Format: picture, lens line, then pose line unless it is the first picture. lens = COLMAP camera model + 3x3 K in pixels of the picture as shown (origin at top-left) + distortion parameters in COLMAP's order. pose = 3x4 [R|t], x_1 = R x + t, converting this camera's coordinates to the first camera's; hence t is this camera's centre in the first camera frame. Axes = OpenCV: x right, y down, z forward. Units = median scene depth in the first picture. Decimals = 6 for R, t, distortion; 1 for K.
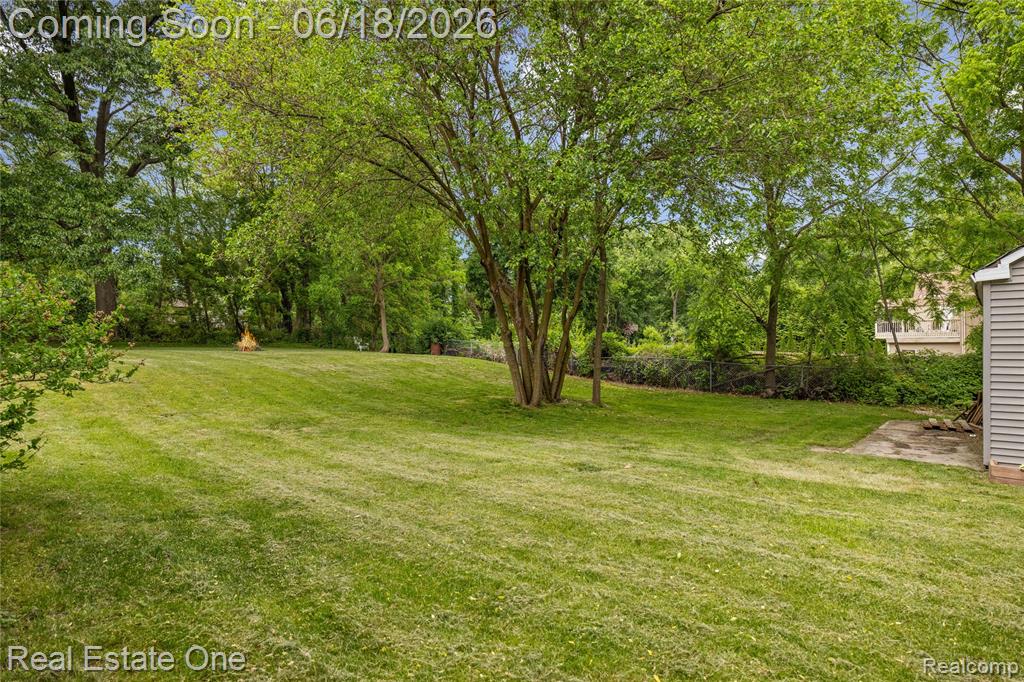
lens RADIAL K [[590.1, 0, 512.0], [0, 590.1, 341.0], [0, 0, 1]] dist [-0.000490, -0.000379]
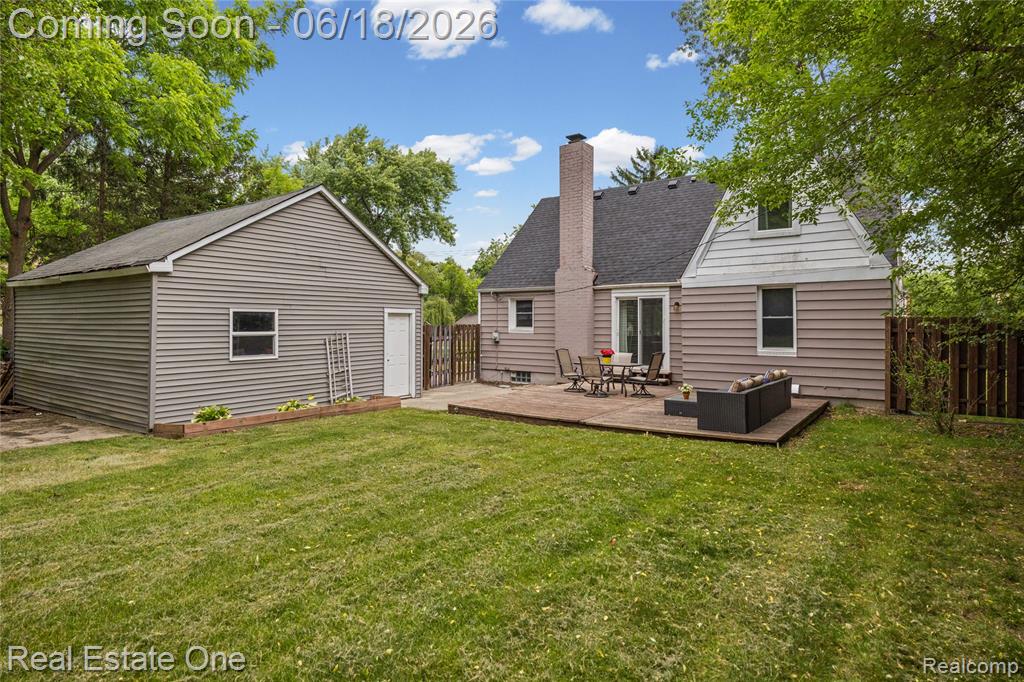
lens RADIAL K [[545.6, 0, 507.4], [0, 545.6, 294.4], [0, 0, 1]] dist [0.018079, -0.000171]
pose [[-0.061703, 0.057790, 0.996420, -0.340004], [-0.009062, 0.998249, -0.058458, 0.001010], [-0.998053, -0.012636, -0.061071, 0.372485]]
